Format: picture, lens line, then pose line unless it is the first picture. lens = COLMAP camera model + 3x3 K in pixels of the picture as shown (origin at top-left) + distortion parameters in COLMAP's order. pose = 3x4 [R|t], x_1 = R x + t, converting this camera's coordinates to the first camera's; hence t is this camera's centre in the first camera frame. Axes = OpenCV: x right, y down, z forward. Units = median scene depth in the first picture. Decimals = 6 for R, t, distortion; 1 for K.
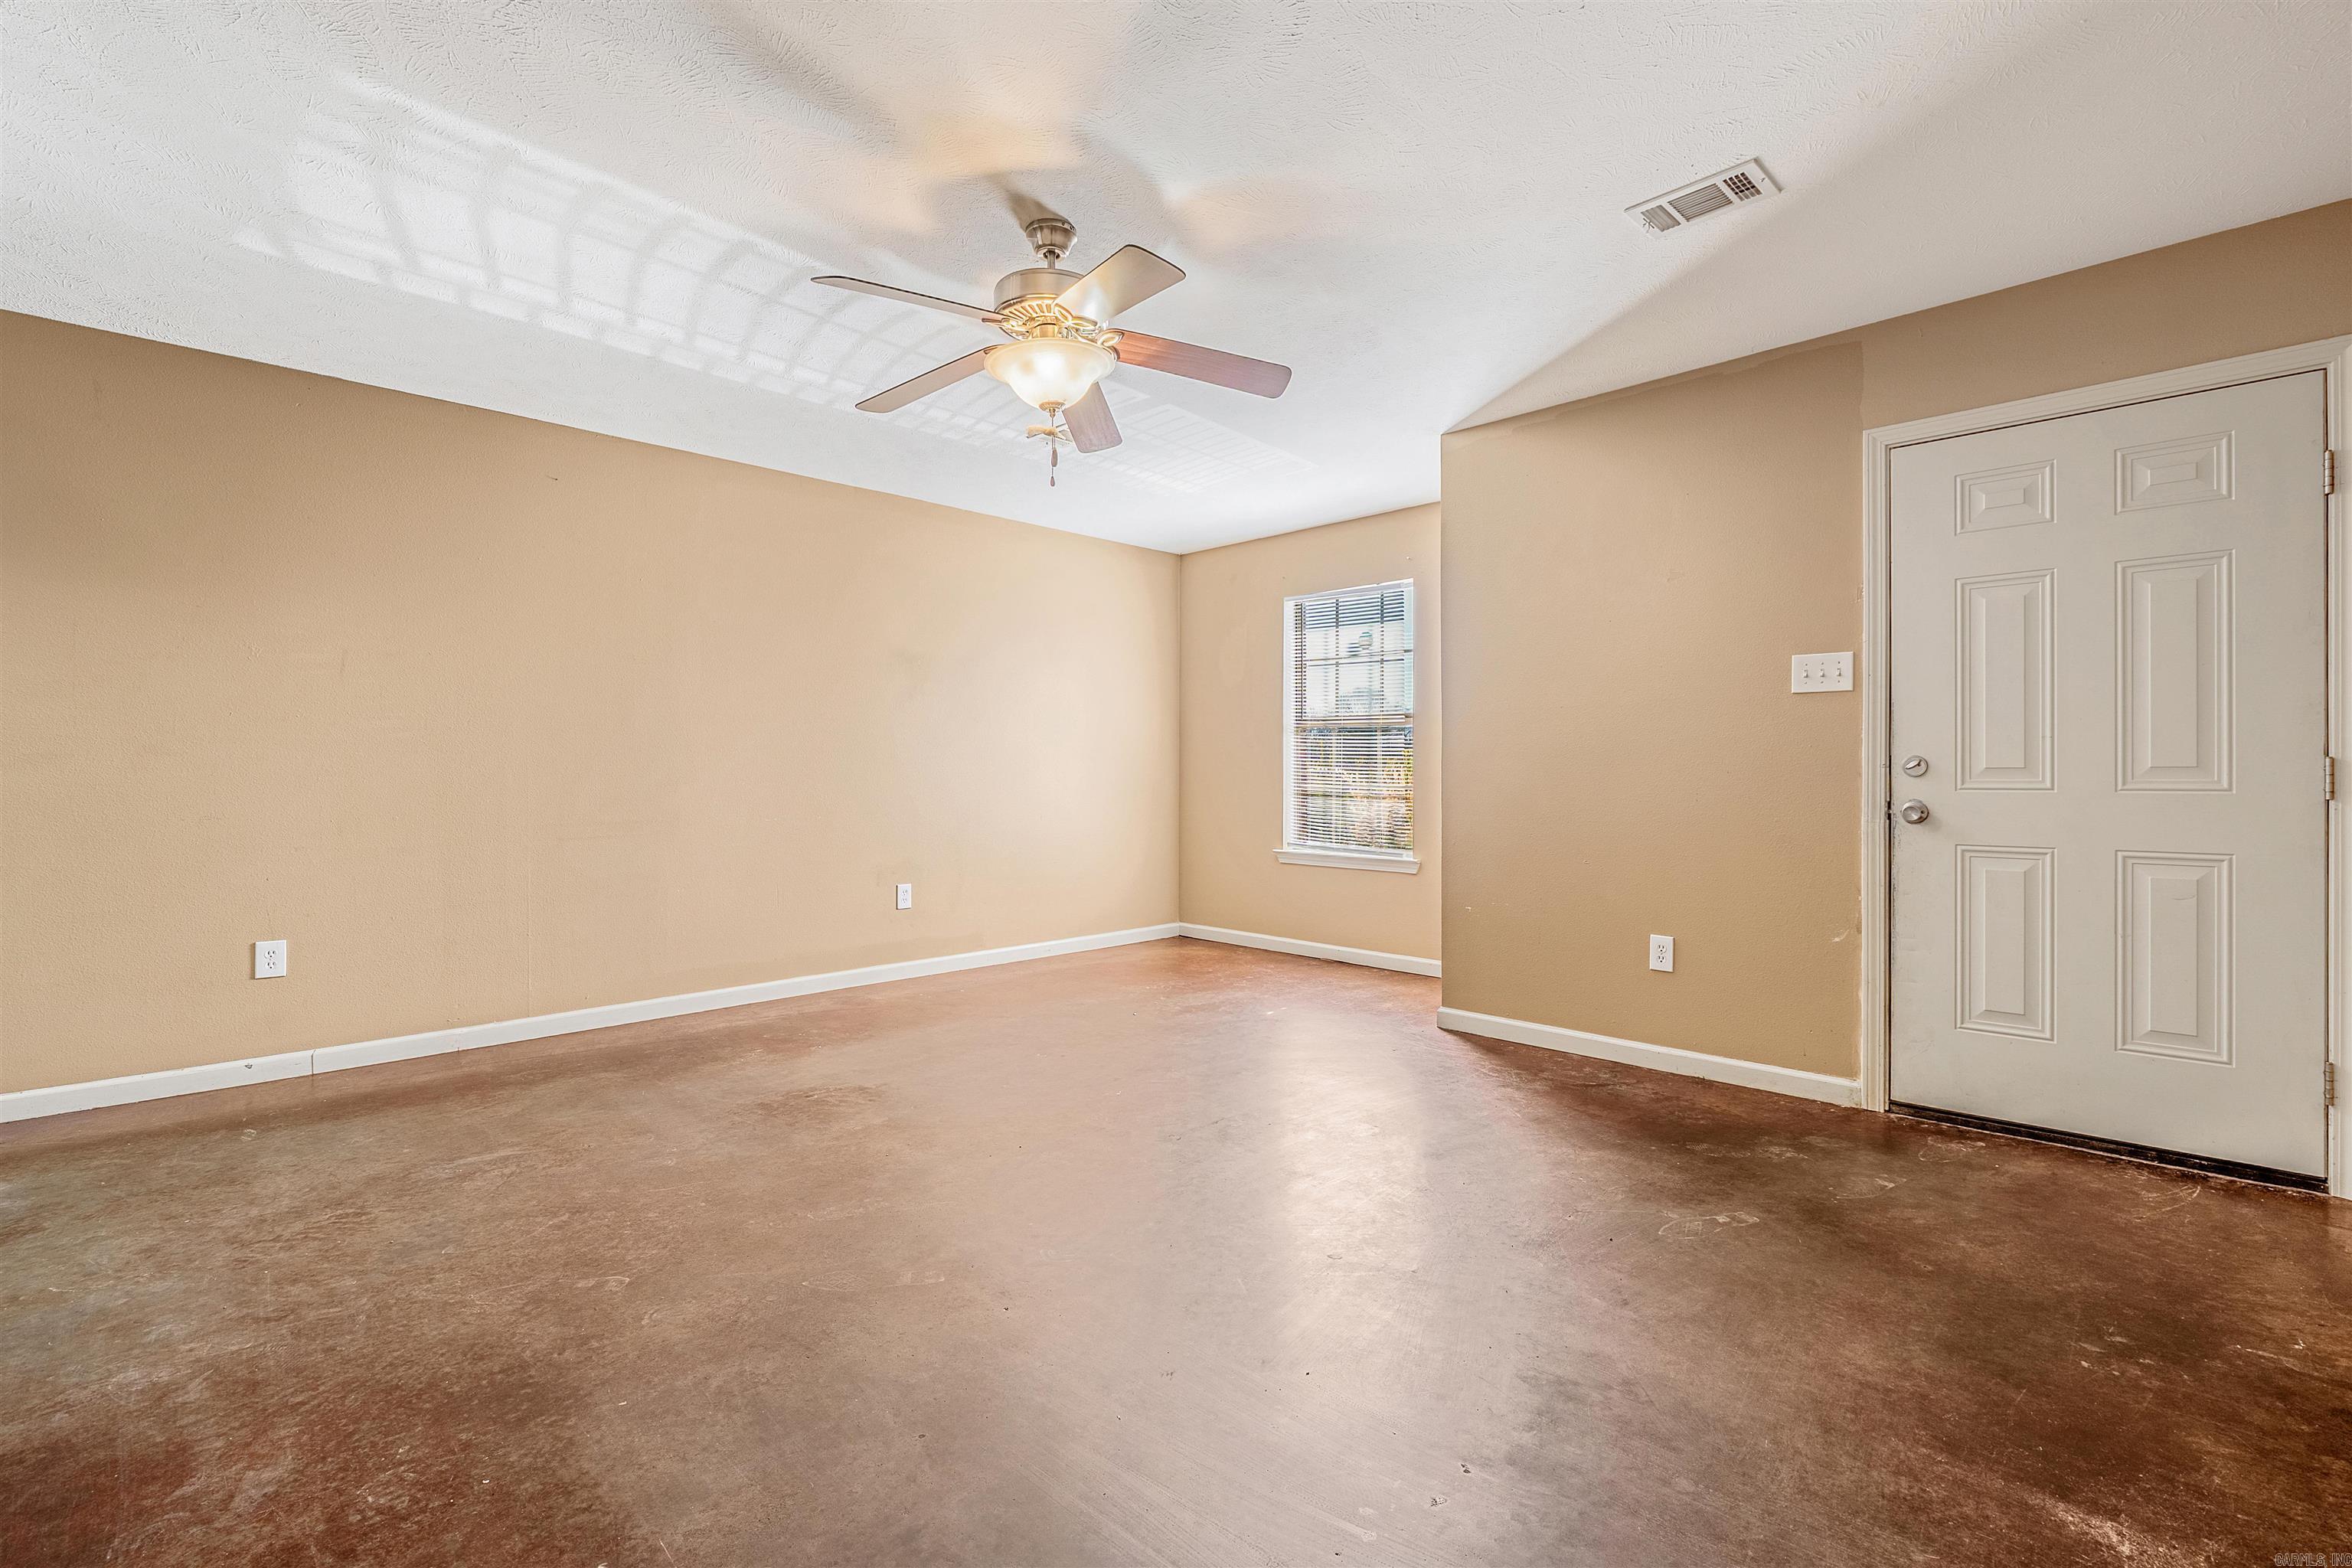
lens RADIAL K [[1025.4, 0, 1180.9], [0, 1025.4, 773.5], [0, 0, 1]] dist [-0.003540, -0.000619]
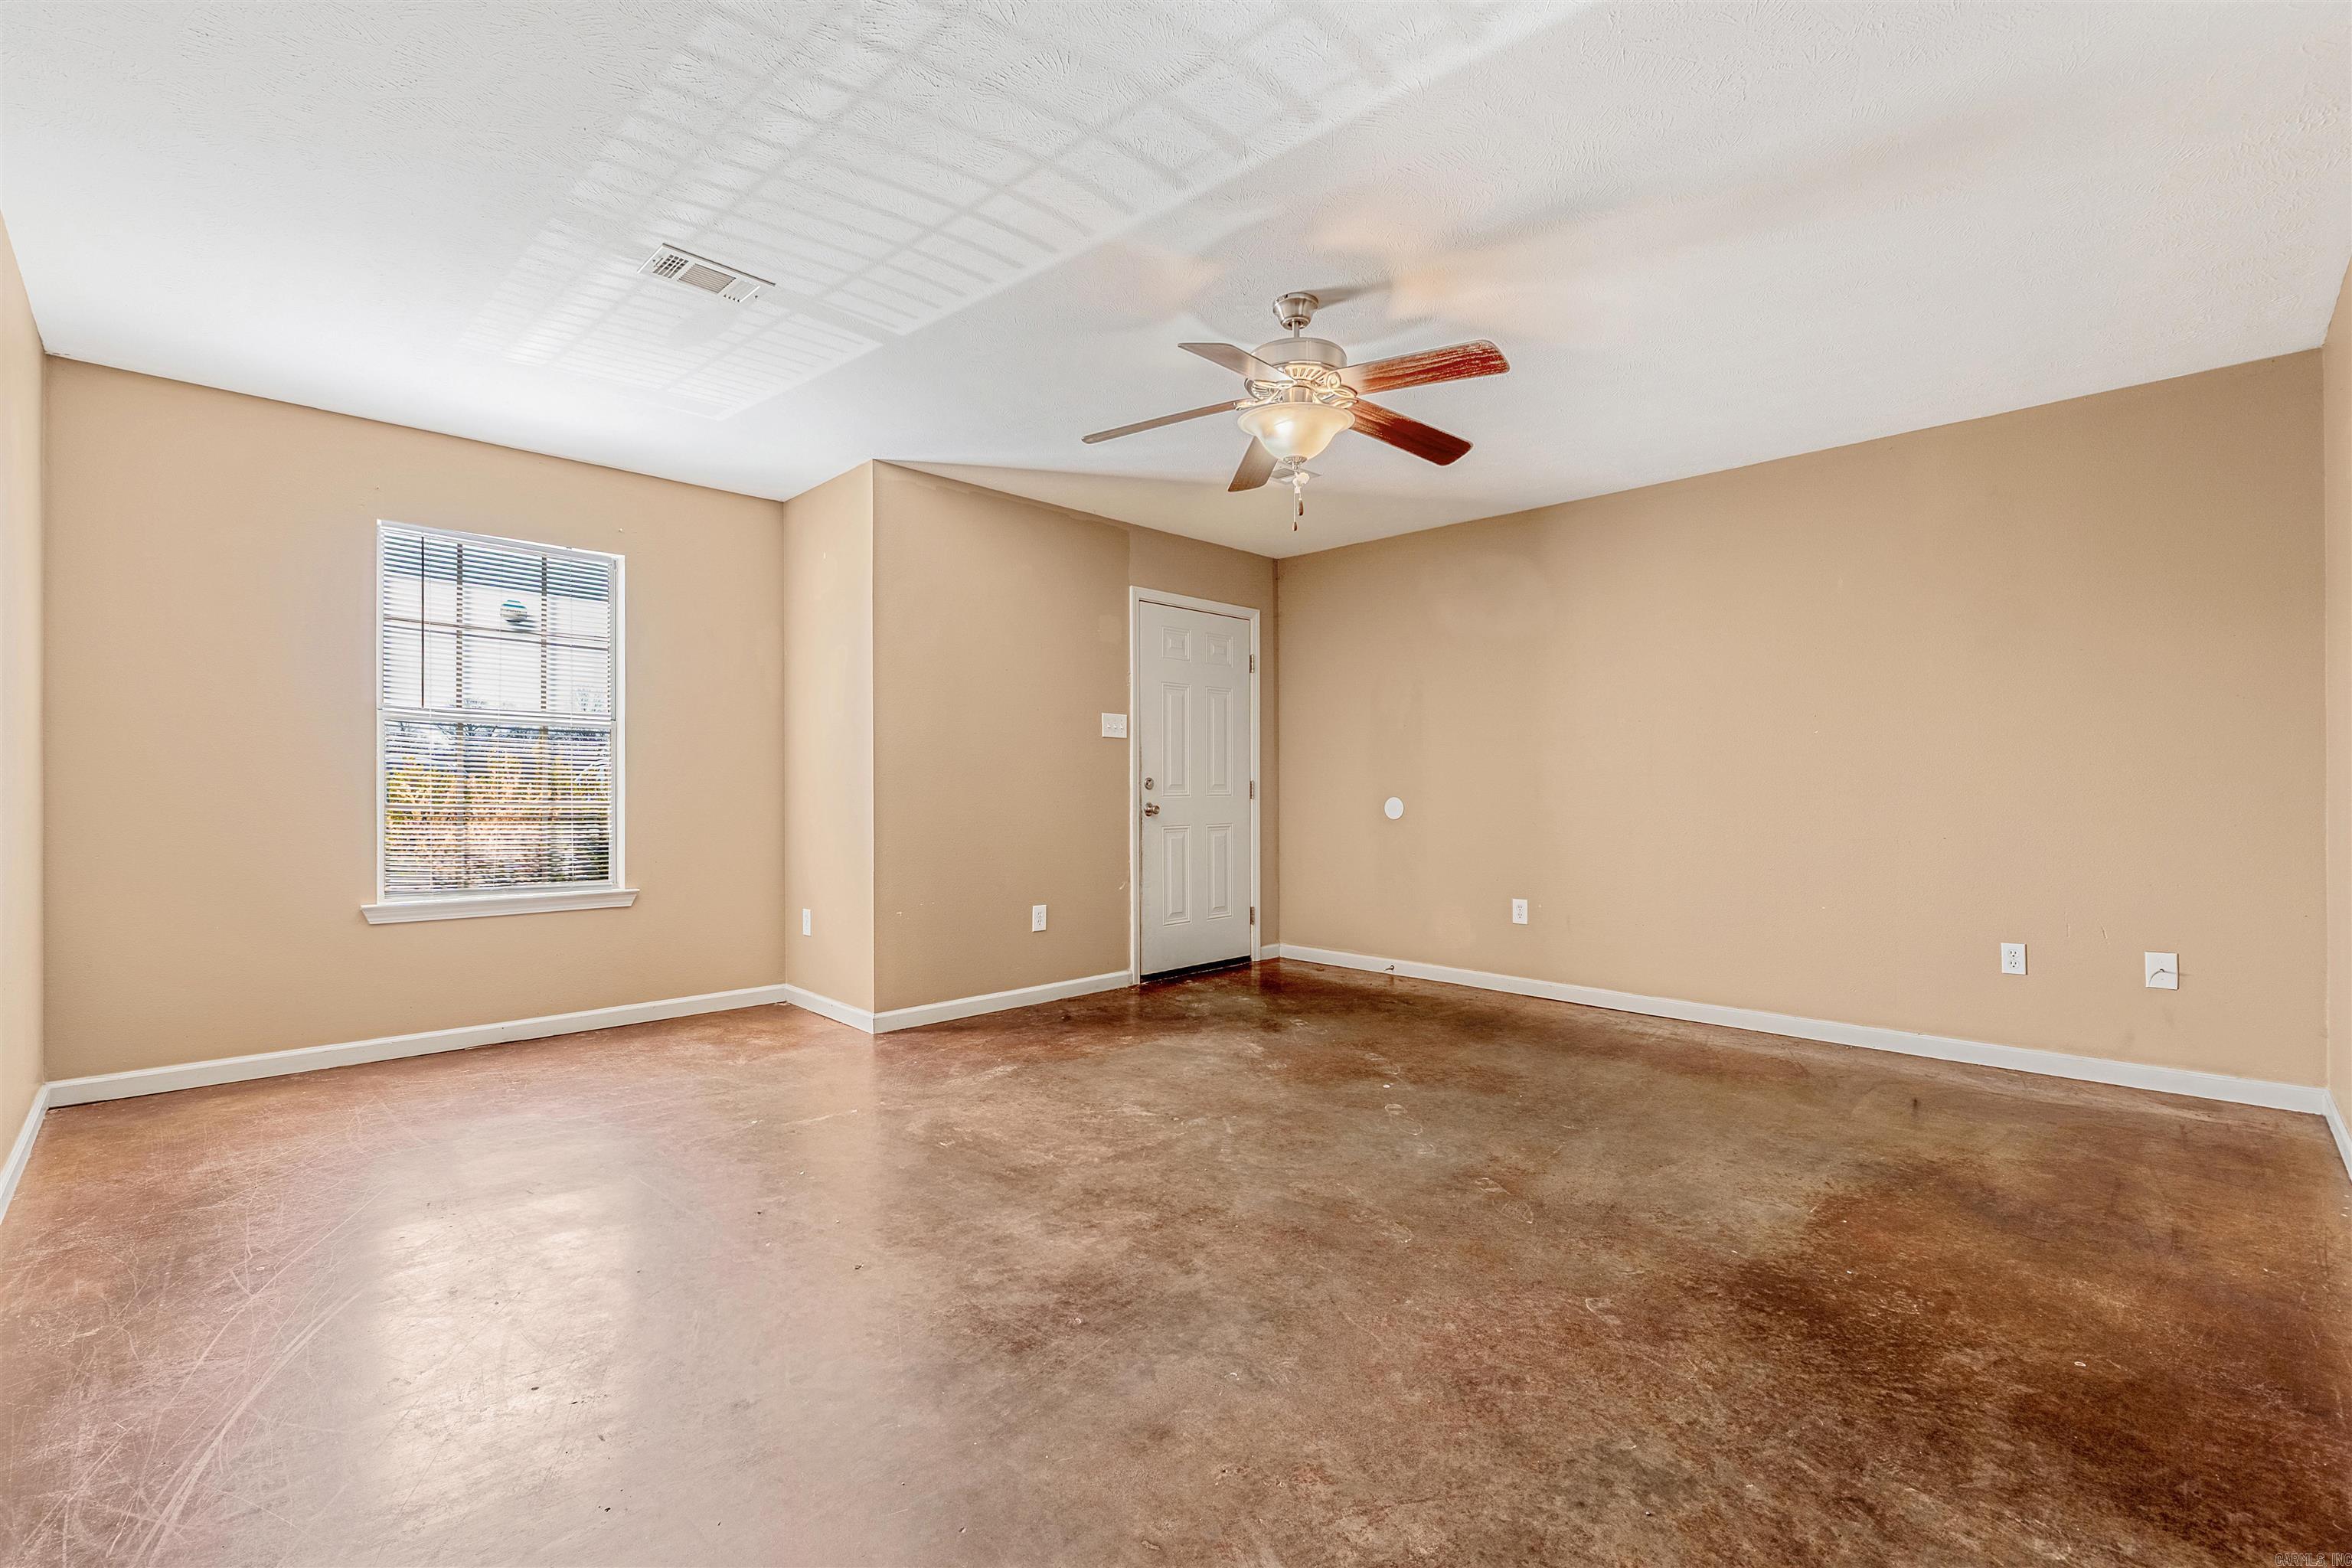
lens RADIAL K [[1000.4, 0, 1176.0], [0, 1000.4, 784.0], [0, 0, 1]] dist [-0.004877, 0.000191]
pose [[0.012490, 0.004597, 0.999911, -1.541391], [0.001197, 0.999989, -0.004612, 0.002360], [-0.999921, 0.001255, 0.012484, 1.413713]]
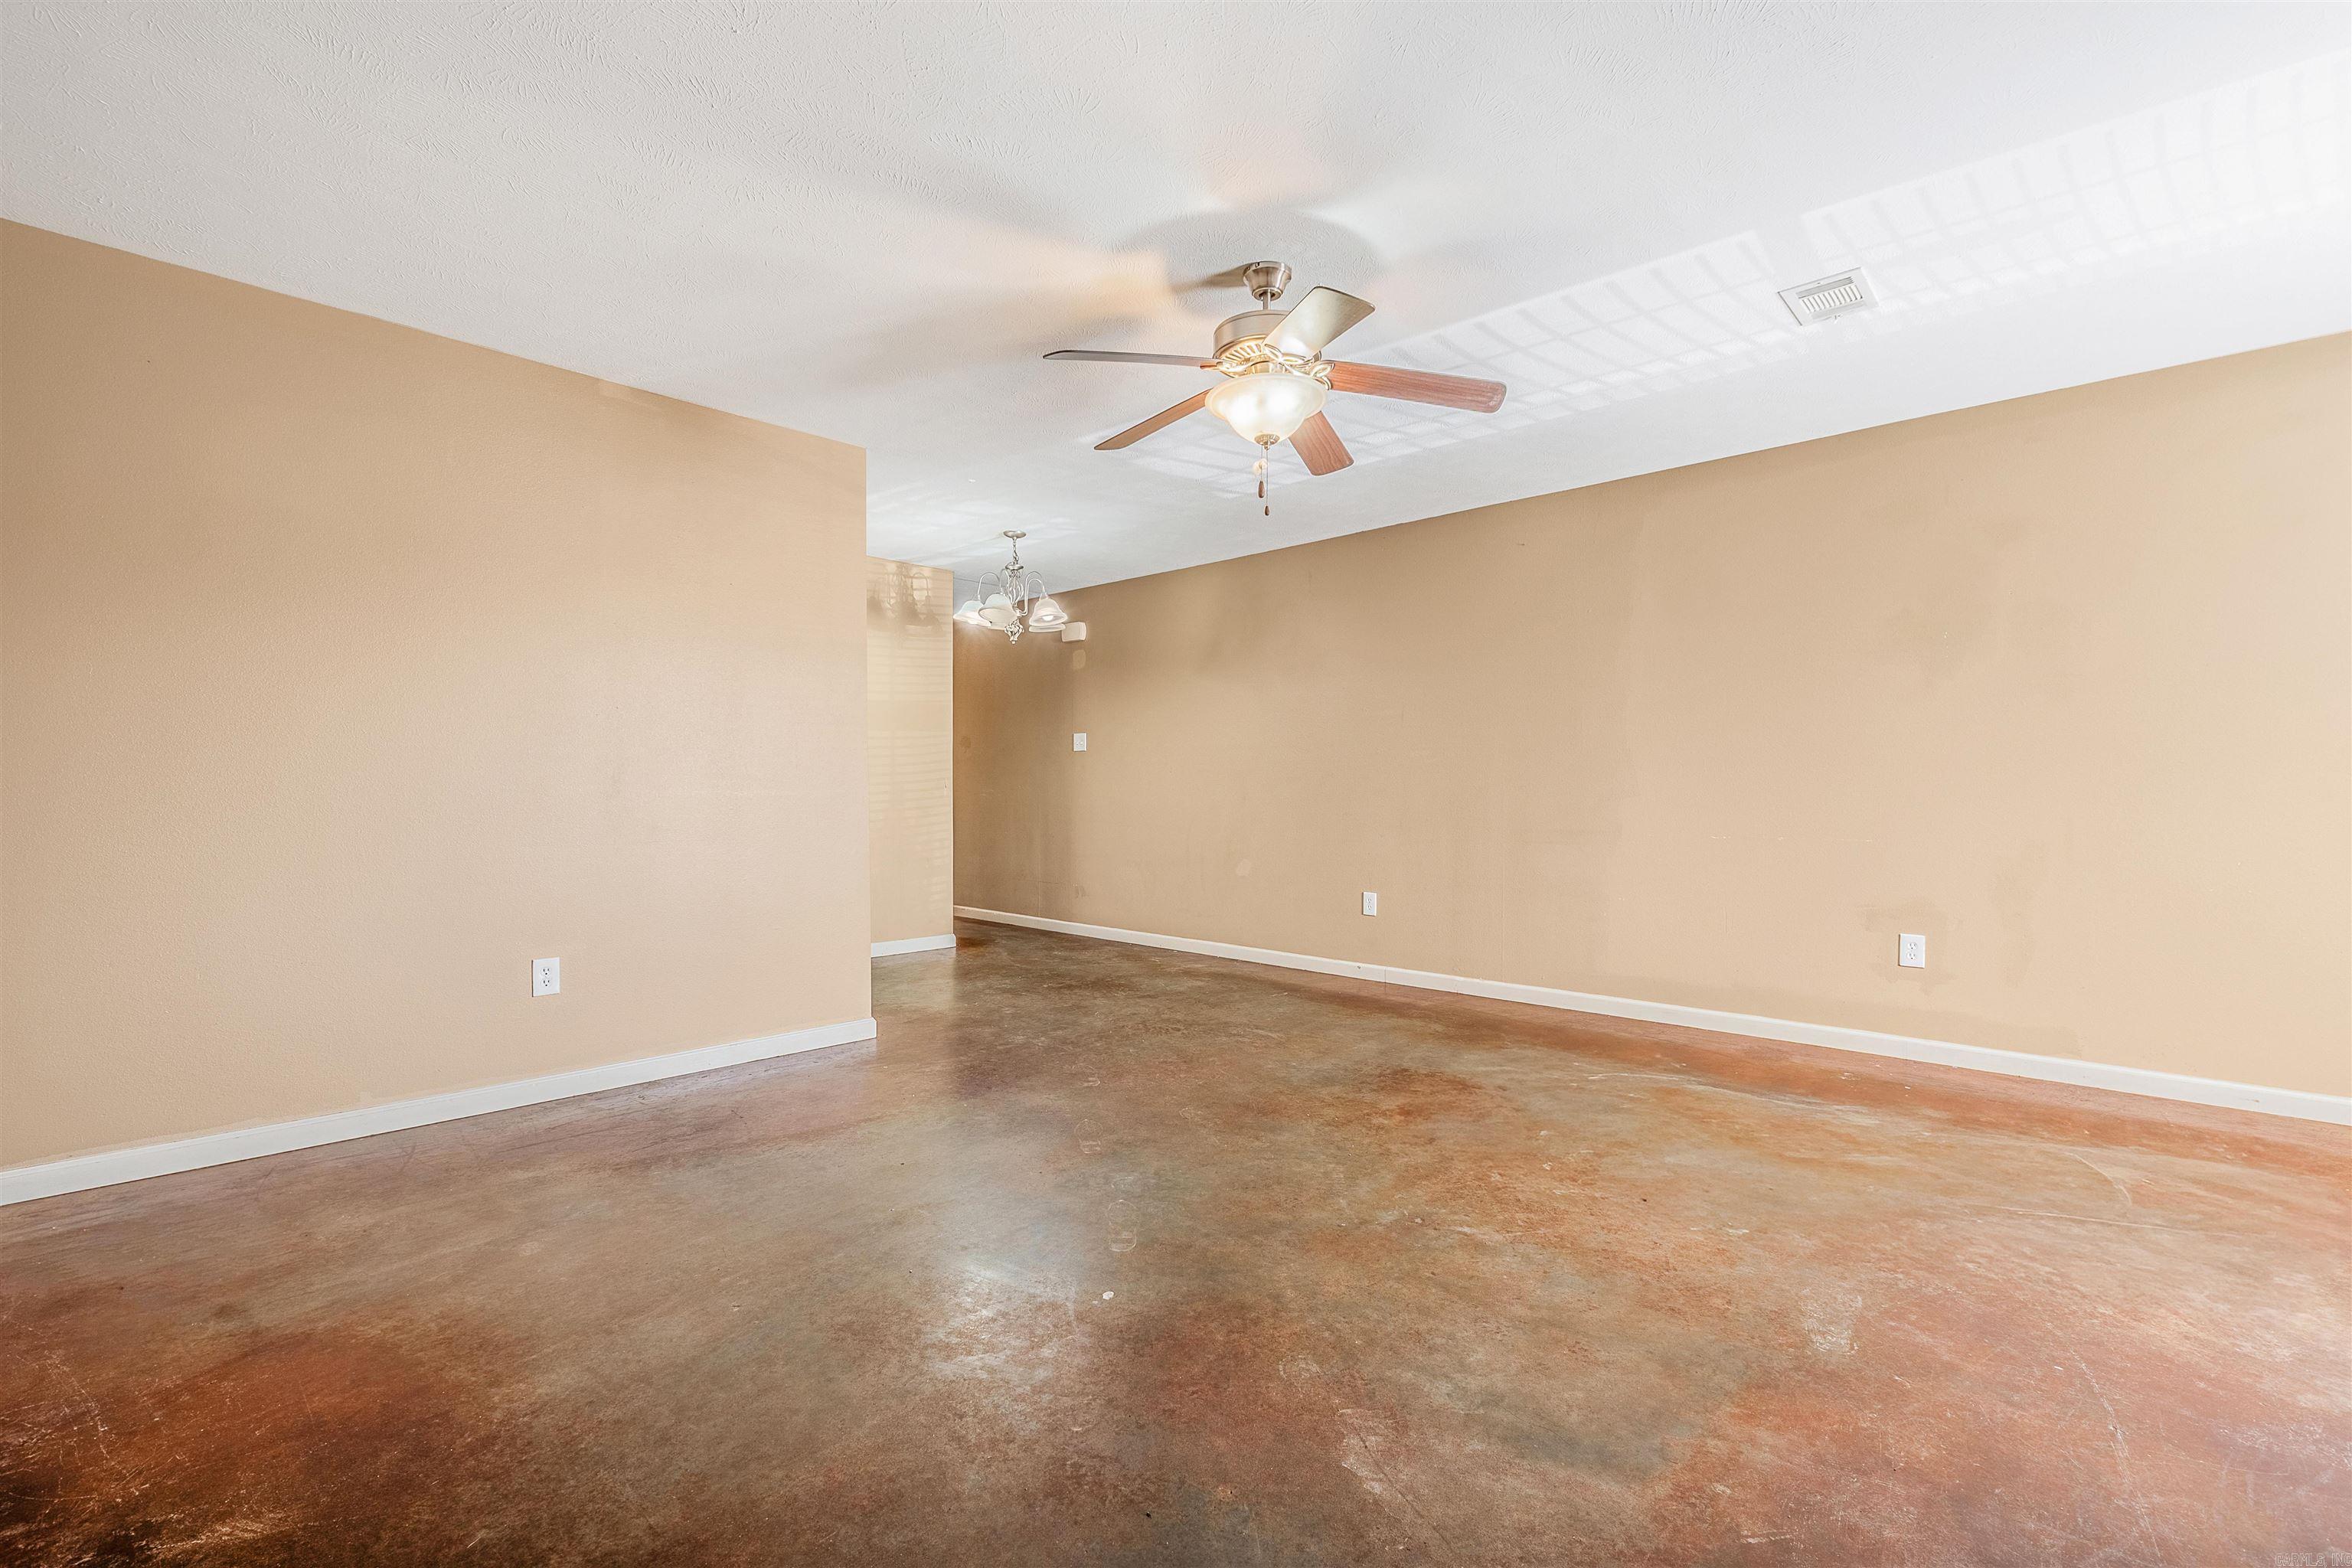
lens RADIAL K [[1025.4, 0, 1180.9], [0, 1025.4, 773.5], [0, 0, 1]] dist [-0.003540, -0.000619]
pose [[0.018219, -0.015689, -0.999711, 1.177711], [-0.001005, 0.999876, -0.015710, 0.004620], [0.999834, 0.001291, 0.018201, 1.134564]]
